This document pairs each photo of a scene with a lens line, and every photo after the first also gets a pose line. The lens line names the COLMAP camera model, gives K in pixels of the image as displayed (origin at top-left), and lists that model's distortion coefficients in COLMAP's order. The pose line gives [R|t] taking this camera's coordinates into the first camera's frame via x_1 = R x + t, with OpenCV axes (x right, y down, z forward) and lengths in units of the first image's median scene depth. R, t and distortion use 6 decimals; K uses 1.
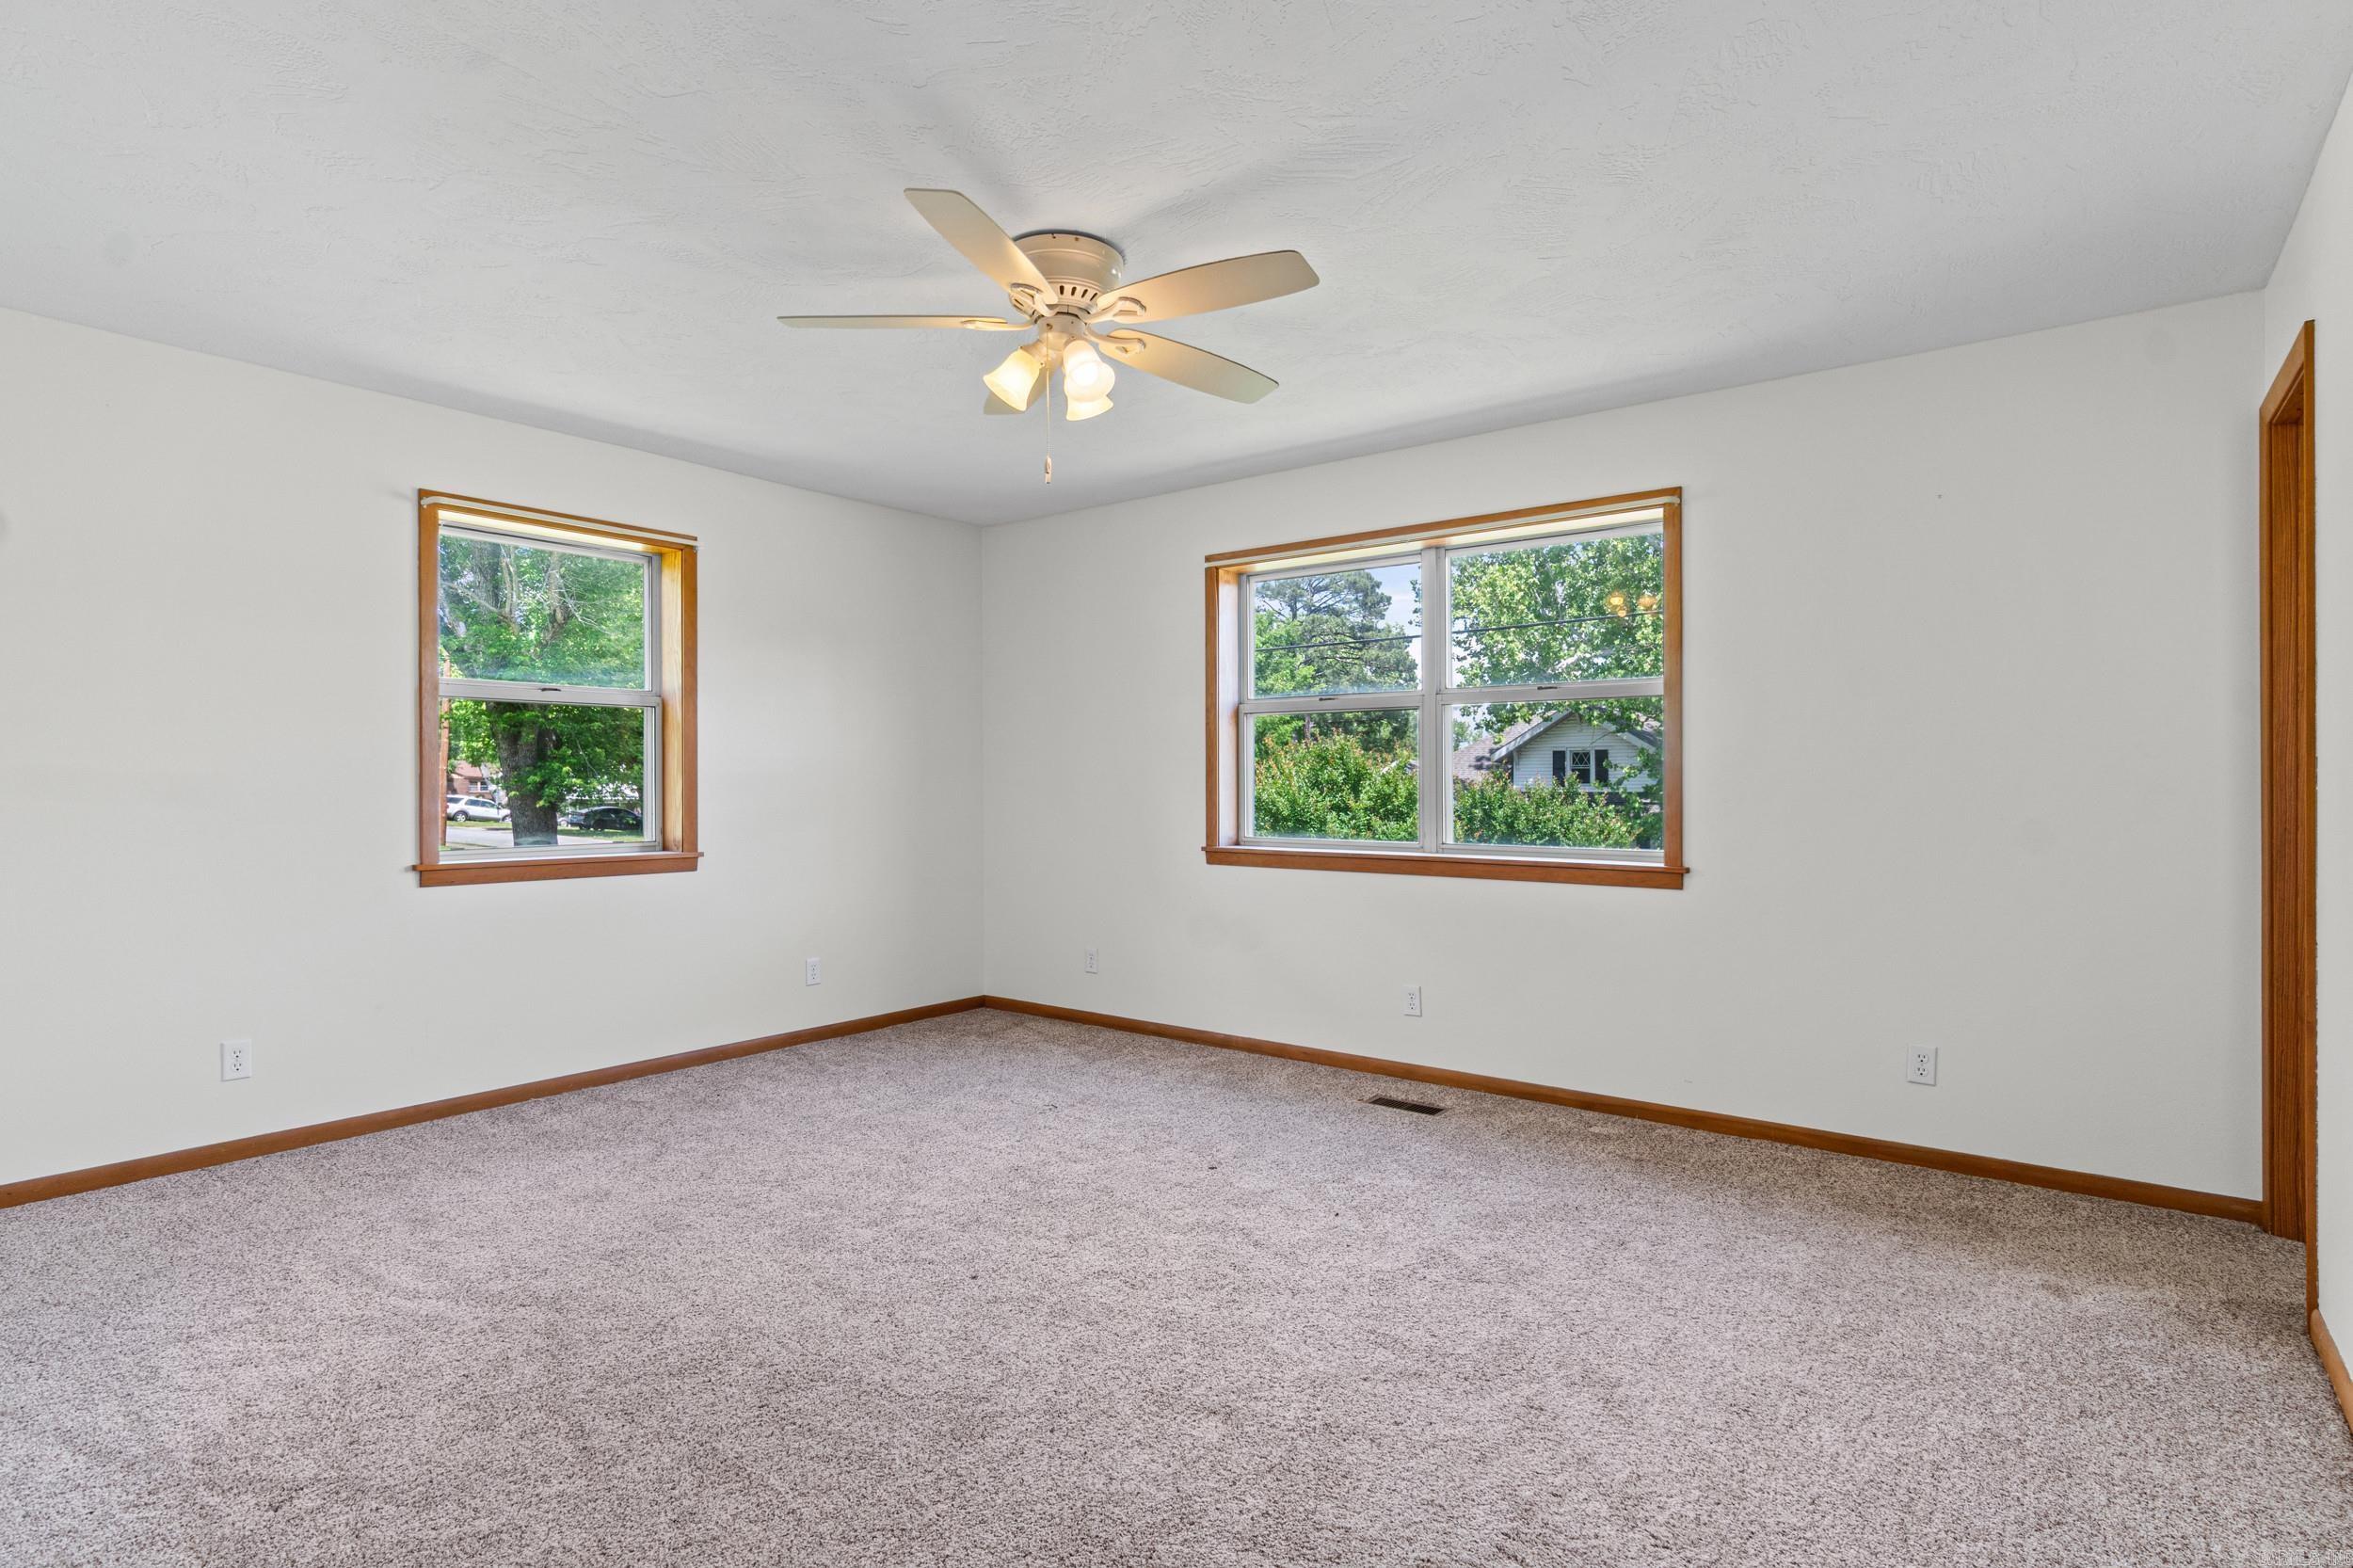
lens RADIAL K [[1167.9, 0, 1176.5], [0, 1167.9, 784.0], [0, 0, 1]] dist [0.000273, 0.000038]
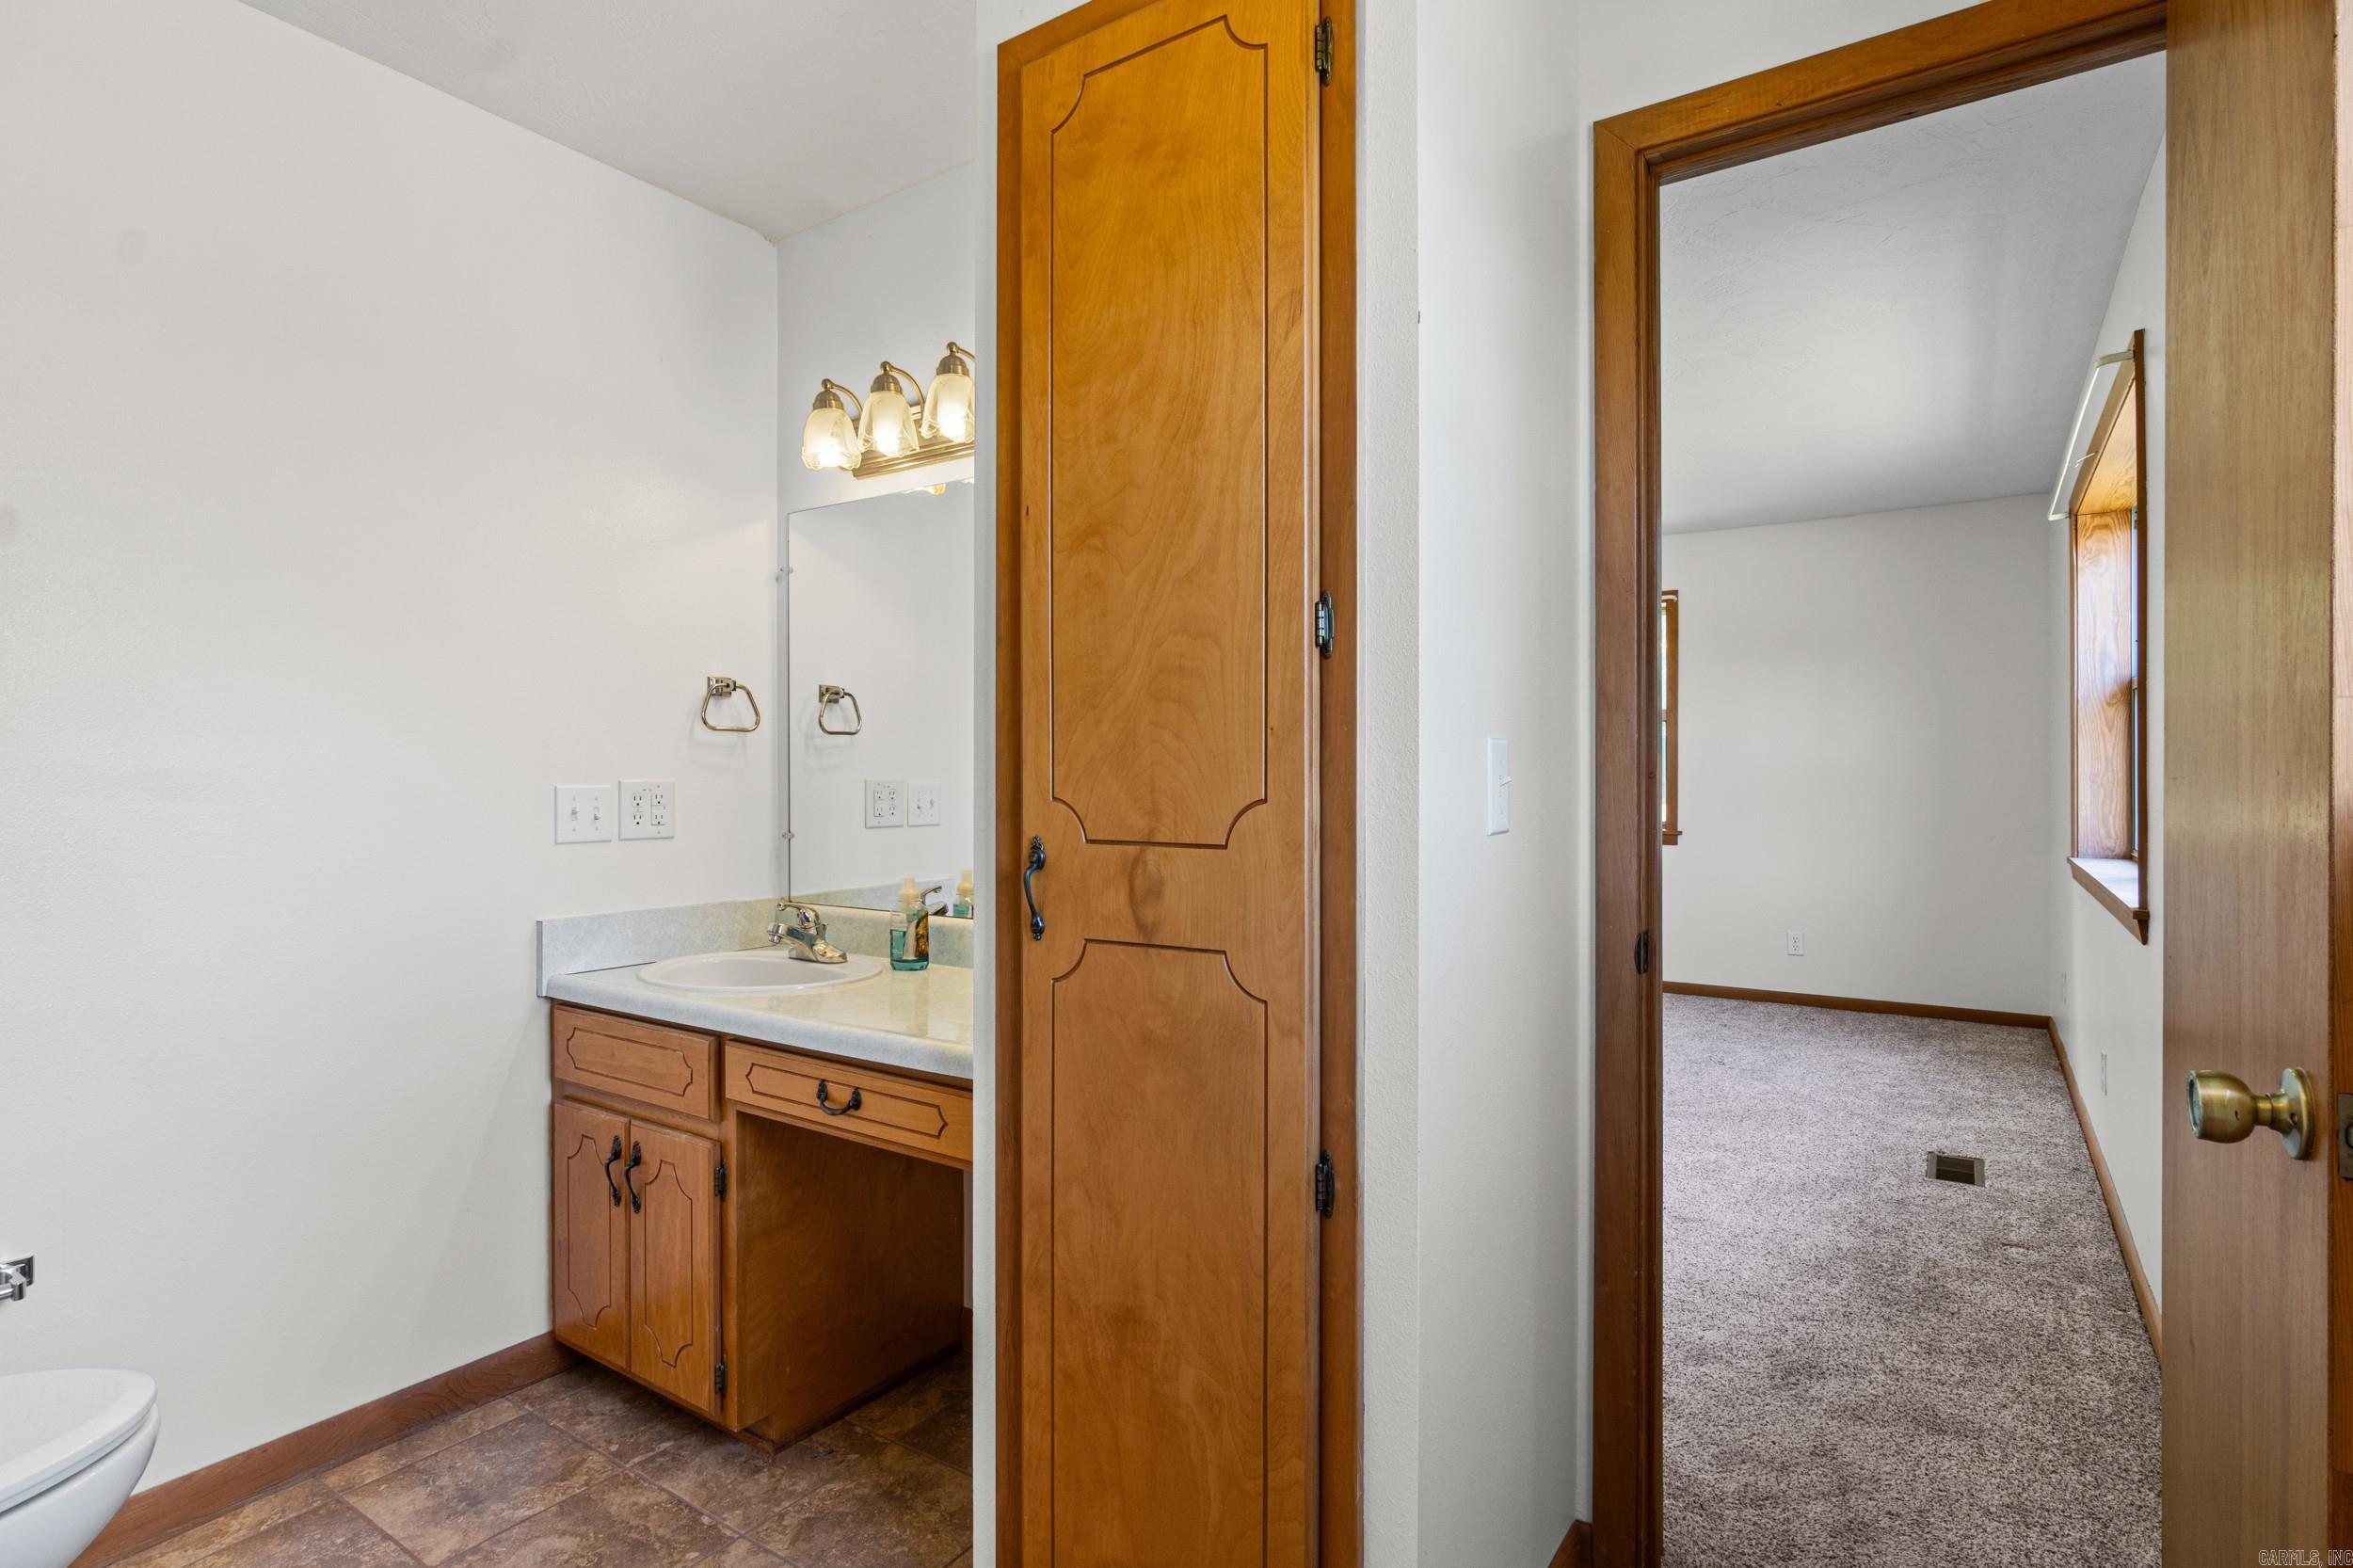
lens RADIAL K [[1167.9, 0, 1176.5], [0, 1167.9, 784.0], [0, 0, 1]] dist [0.000273, 0.000038]
pose [[0.058966, 0.002246, -0.998257, 0.873992], [-0.003300, 0.999992, 0.002055, 0.004375], [0.998255, 0.003173, 0.058973, 0.358026]]
